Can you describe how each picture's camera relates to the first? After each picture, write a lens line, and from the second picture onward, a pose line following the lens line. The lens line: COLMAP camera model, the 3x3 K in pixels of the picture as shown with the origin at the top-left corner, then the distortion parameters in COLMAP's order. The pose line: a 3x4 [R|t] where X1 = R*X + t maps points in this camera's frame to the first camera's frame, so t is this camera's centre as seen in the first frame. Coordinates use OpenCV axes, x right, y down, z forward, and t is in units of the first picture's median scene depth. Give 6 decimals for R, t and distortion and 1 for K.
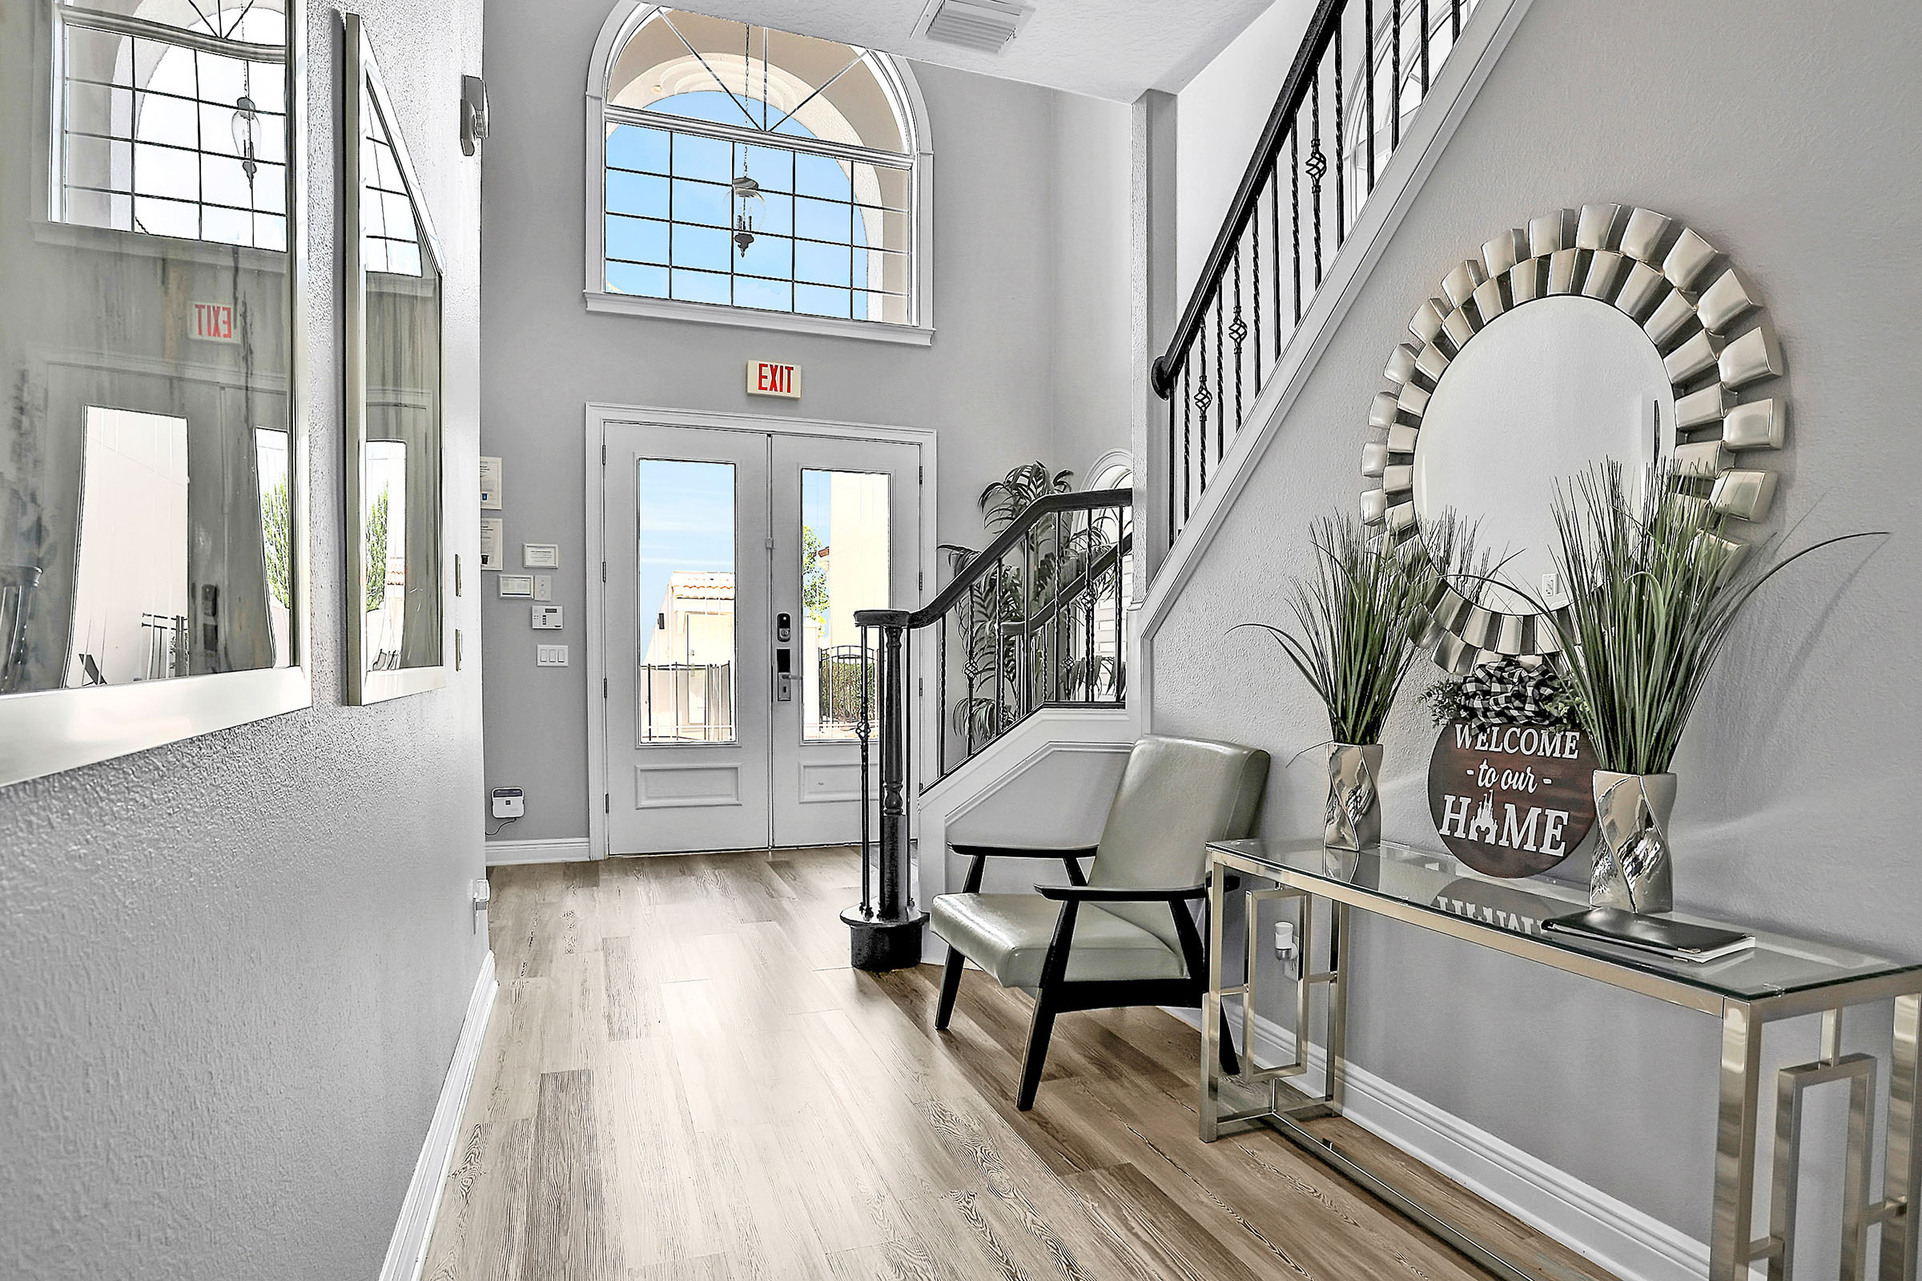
lens RADIAL K [[1061.3, 0, 955.1], [0, 1061.3, 697.9], [0, 0, 1]] dist [-0.036677, 0.000263]
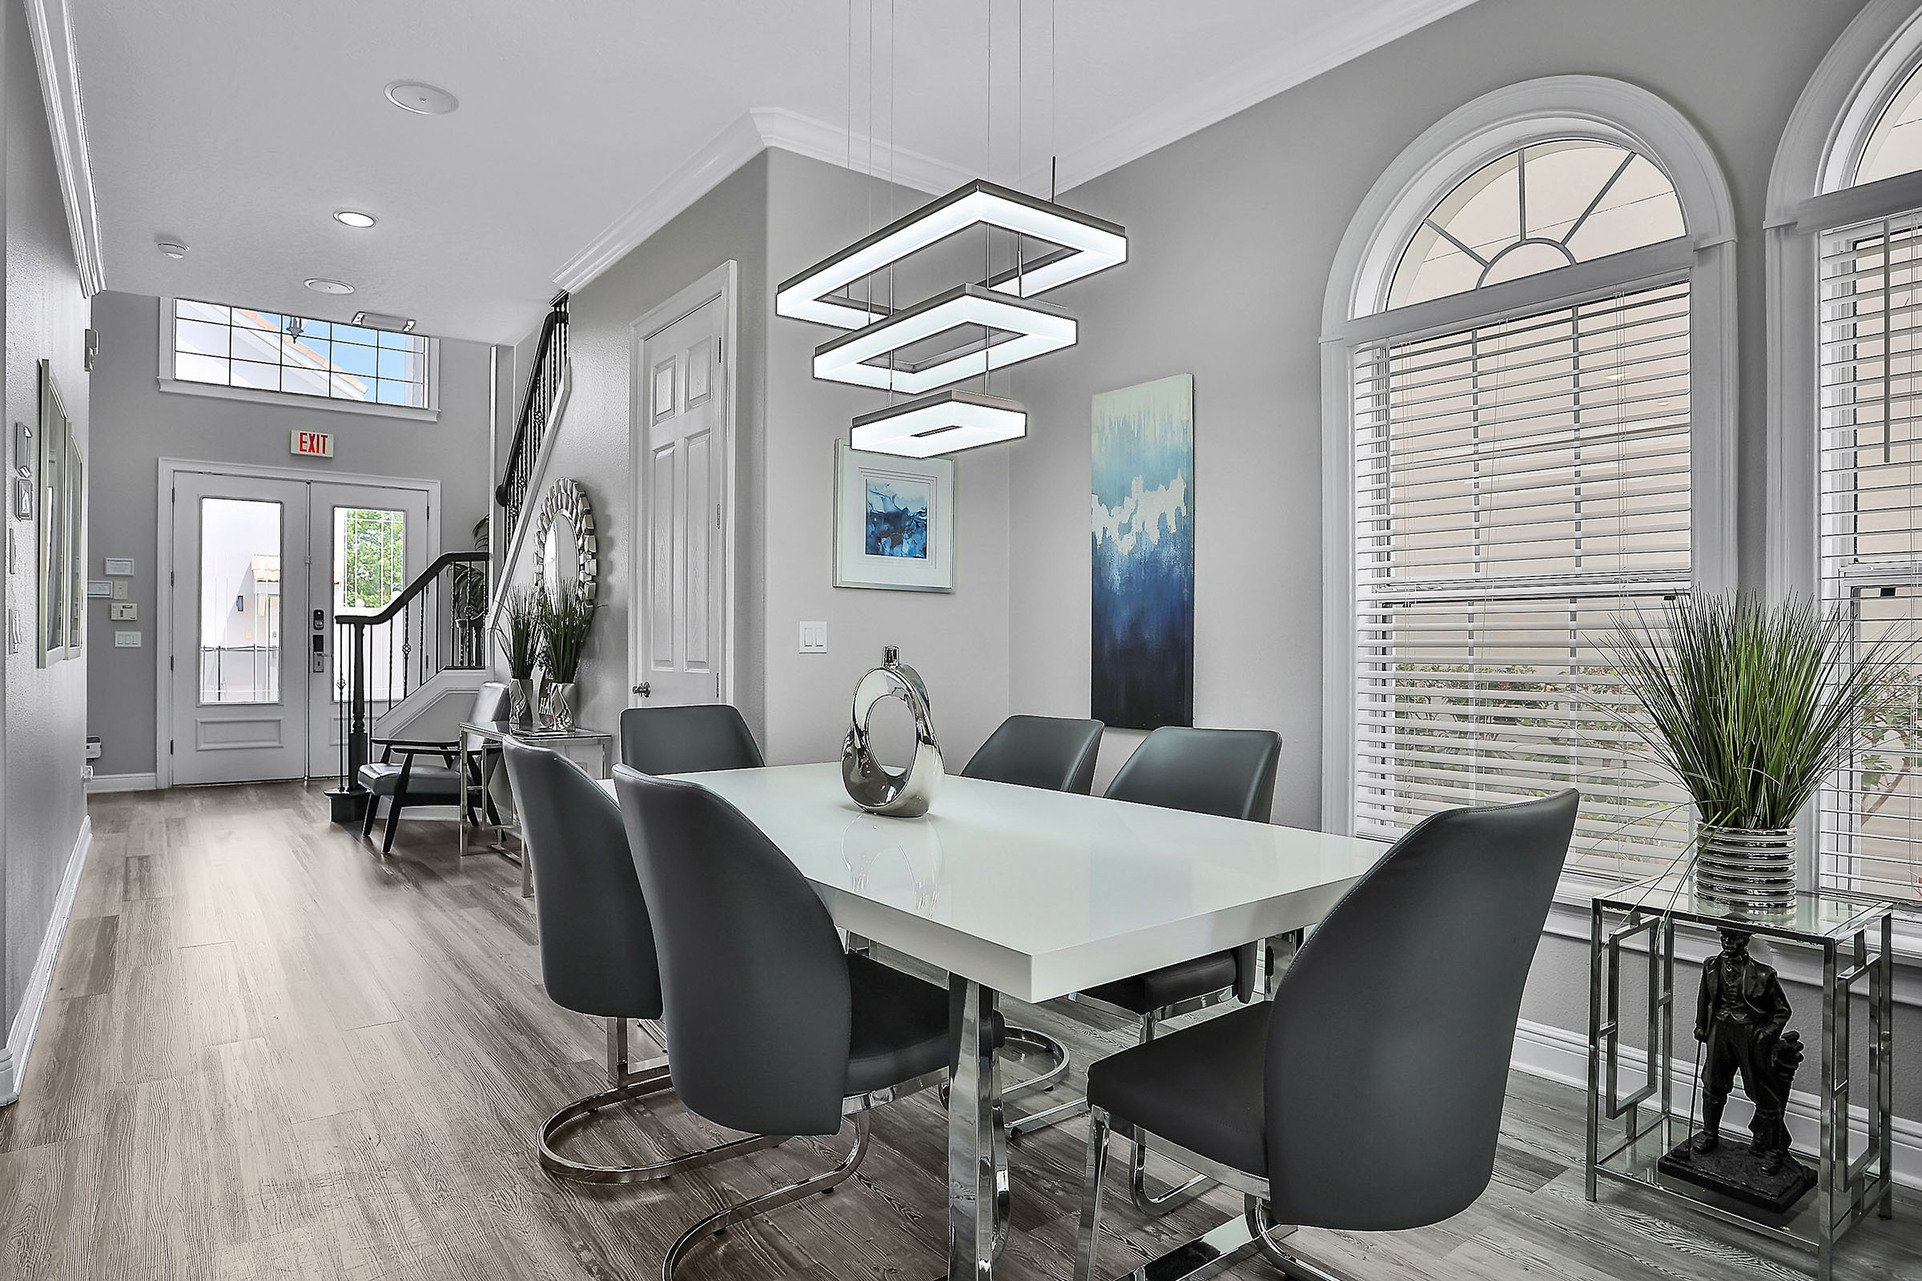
lens RADIAL K [[1100.9, 0, 961.0], [0, 1100.9, 640.5], [0, 0, 1]] dist [-0.029825, 0.000133]
pose [[0.954107, 0.002627, 0.299455, 0.404331], [0.008394, 0.999334, -0.035510, 0.035752], [-0.299349, 0.036394, 0.953449, -1.162459]]
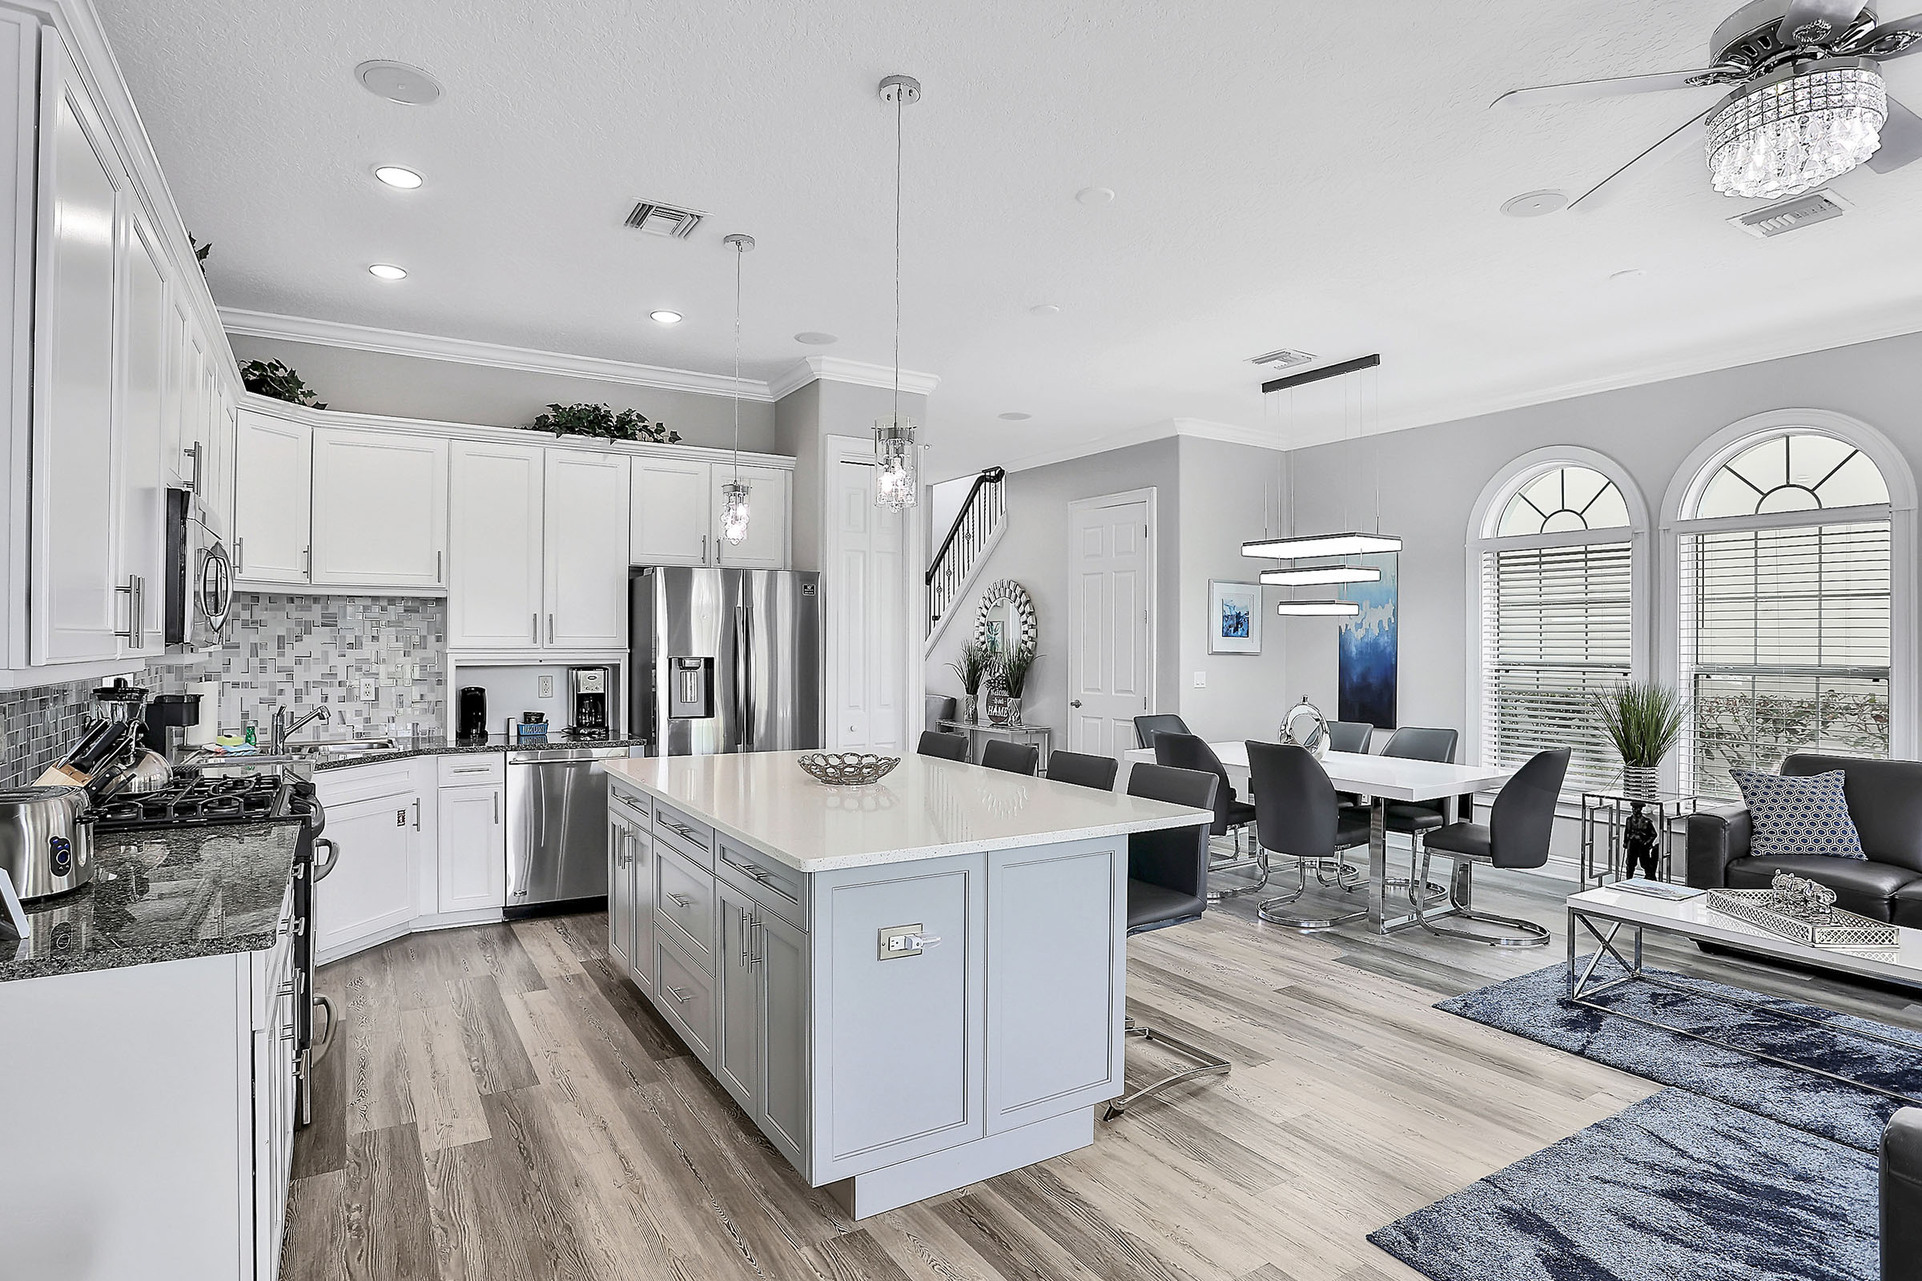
lens RADIAL K [[1025.6, 0, 961.0], [0, 1025.6, 640.5], [0, 0, 1]] dist [-0.066725, 0.032247]
pose [[0.978283, 0.007736, 0.207129, -0.338485], [-0.000417, 0.999375, -0.035358, -0.017116], [-0.207273, 0.034504, 0.977674, -2.014737]]
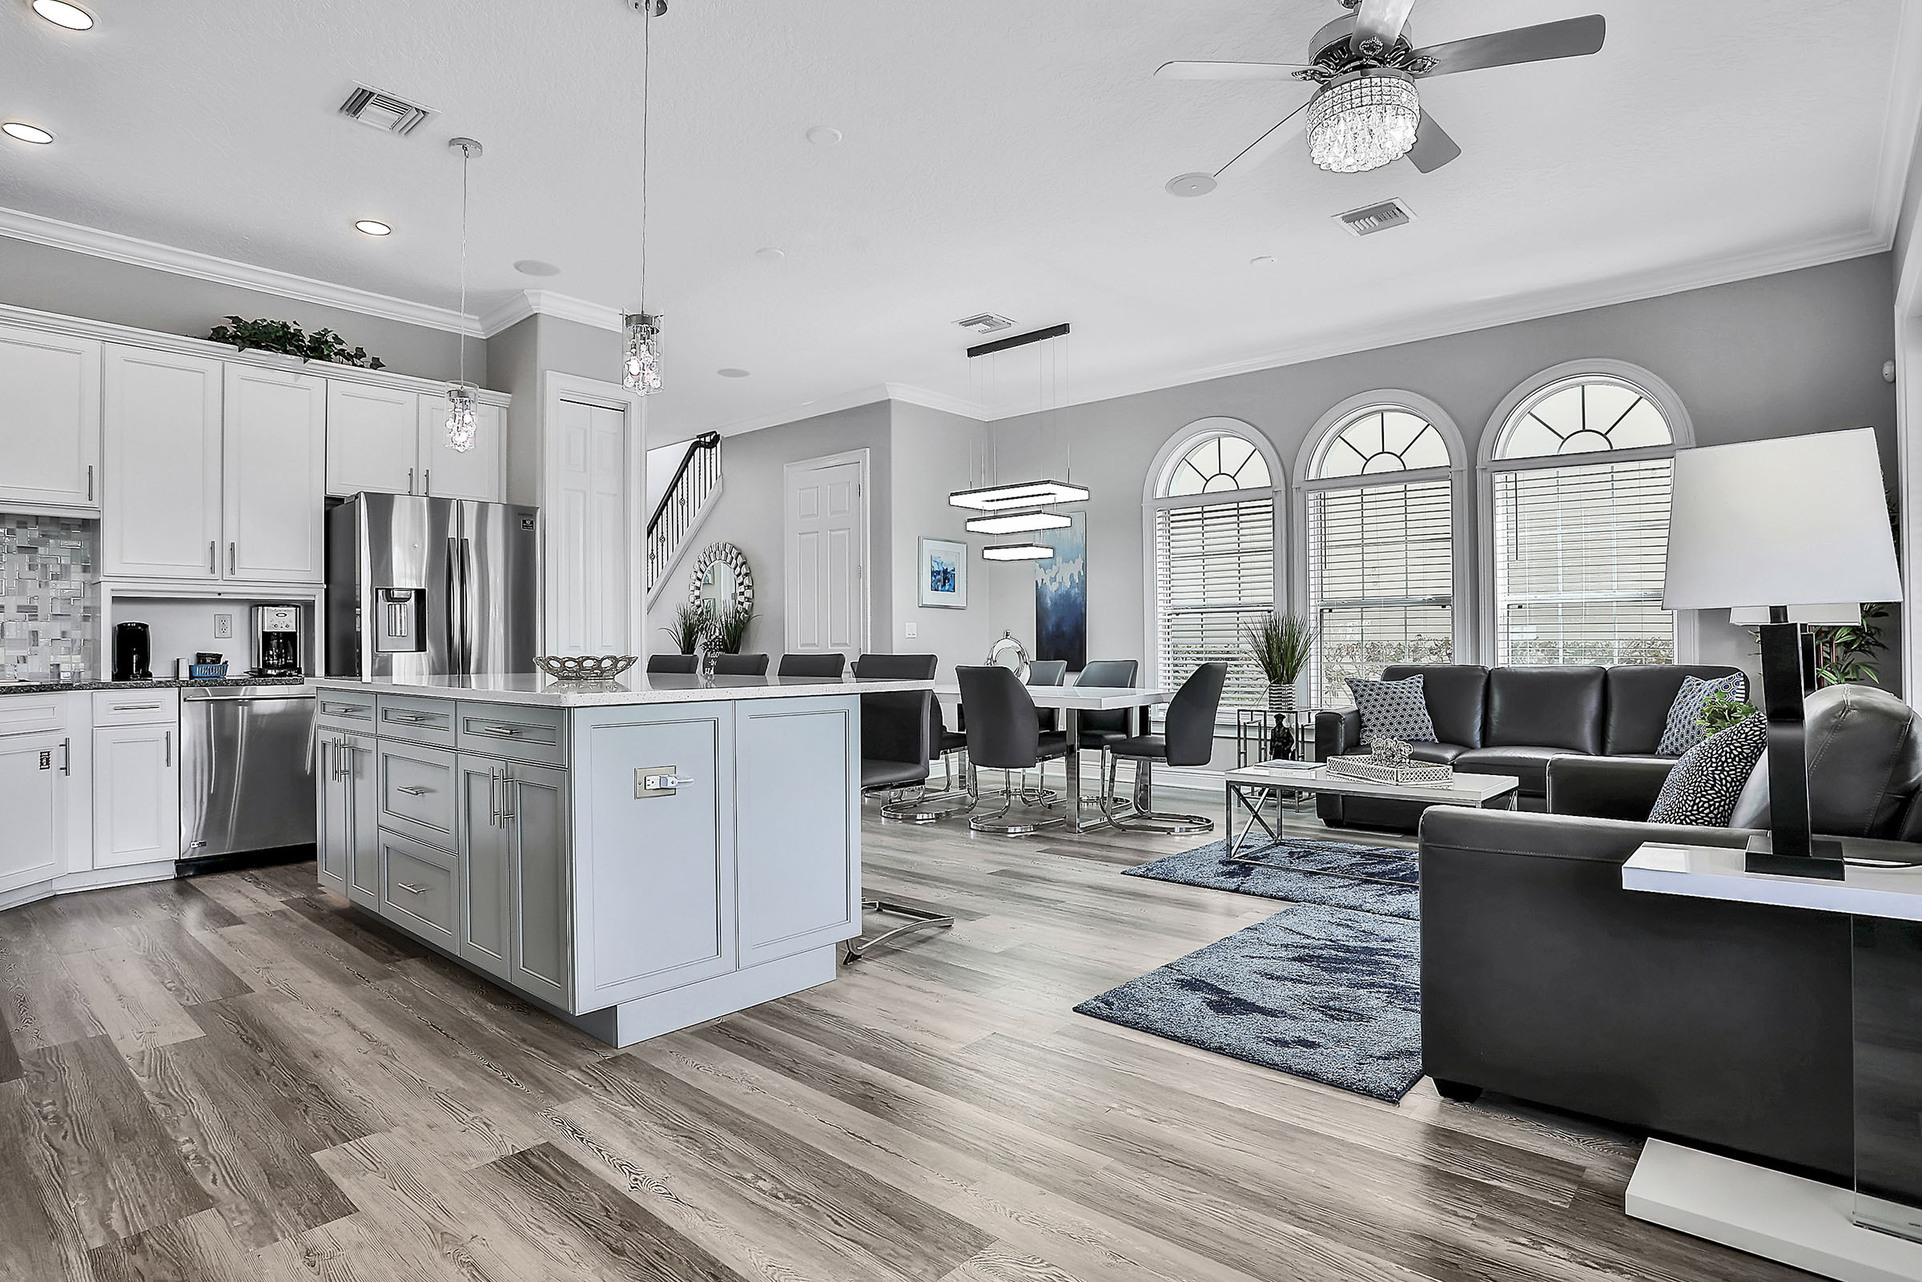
lens RADIAL K [[1026.7, 0, 961.0], [0, 1026.7, 641.0], [0, 0, 1]] dist [-0.079868, 0.043455]
pose [[0.880454, -0.000489, 0.474132, -0.392944], [0.020252, 0.999126, -0.036575, 0.101068], [-0.473699, 0.041805, 0.879694, -2.084317]]
